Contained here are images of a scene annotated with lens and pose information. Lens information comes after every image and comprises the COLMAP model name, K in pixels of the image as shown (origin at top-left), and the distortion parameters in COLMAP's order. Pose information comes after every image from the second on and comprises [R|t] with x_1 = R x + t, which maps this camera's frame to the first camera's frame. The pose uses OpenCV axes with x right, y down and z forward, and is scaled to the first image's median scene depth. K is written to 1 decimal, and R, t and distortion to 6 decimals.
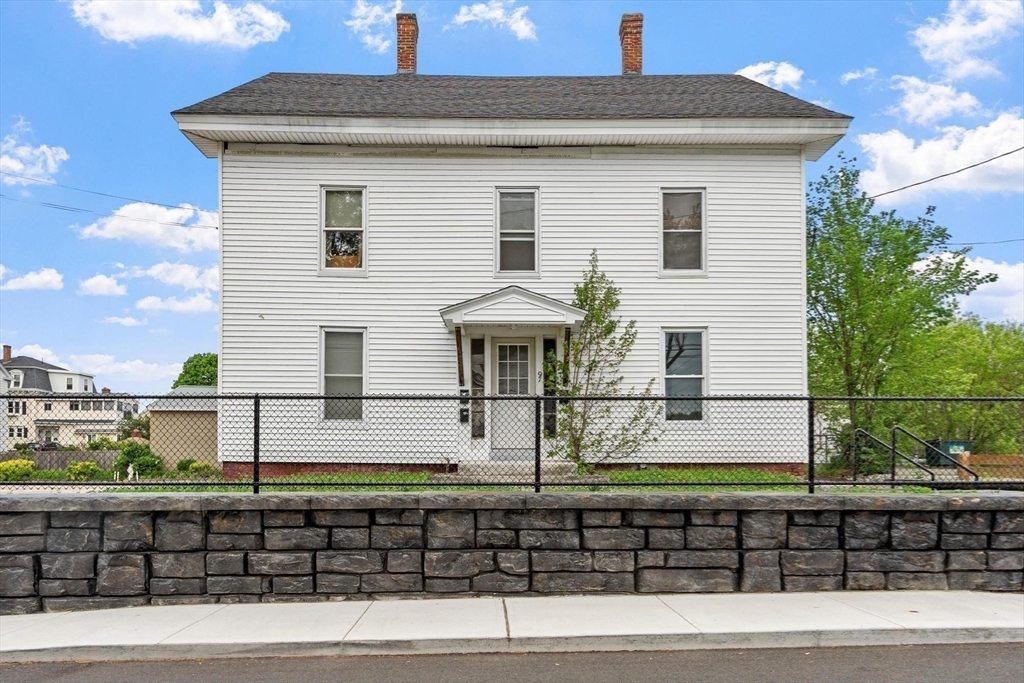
lens RADIAL K [[612.2, 0, 512.0], [0, 612.2, 341.5], [0, 0, 1]] dist [0.000462, -0.000056]
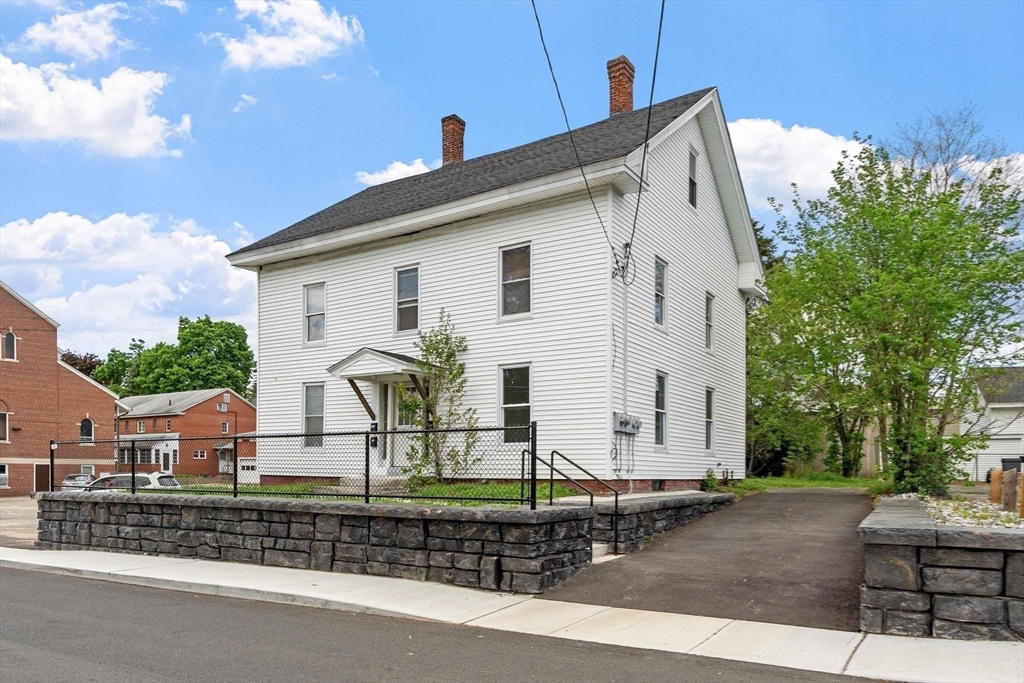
lens RADIAL K [[612.2, 0, 512.0], [0, 612.2, 341.5], [0, 0, 1]] dist [0.000462, -0.000056]
pose [[0.866021, -0.100214, -0.489862, 0.854809], [0.085718, 0.994961, -0.052005, -0.006429], [0.492606, 0.003047, 0.870247, -0.015905]]
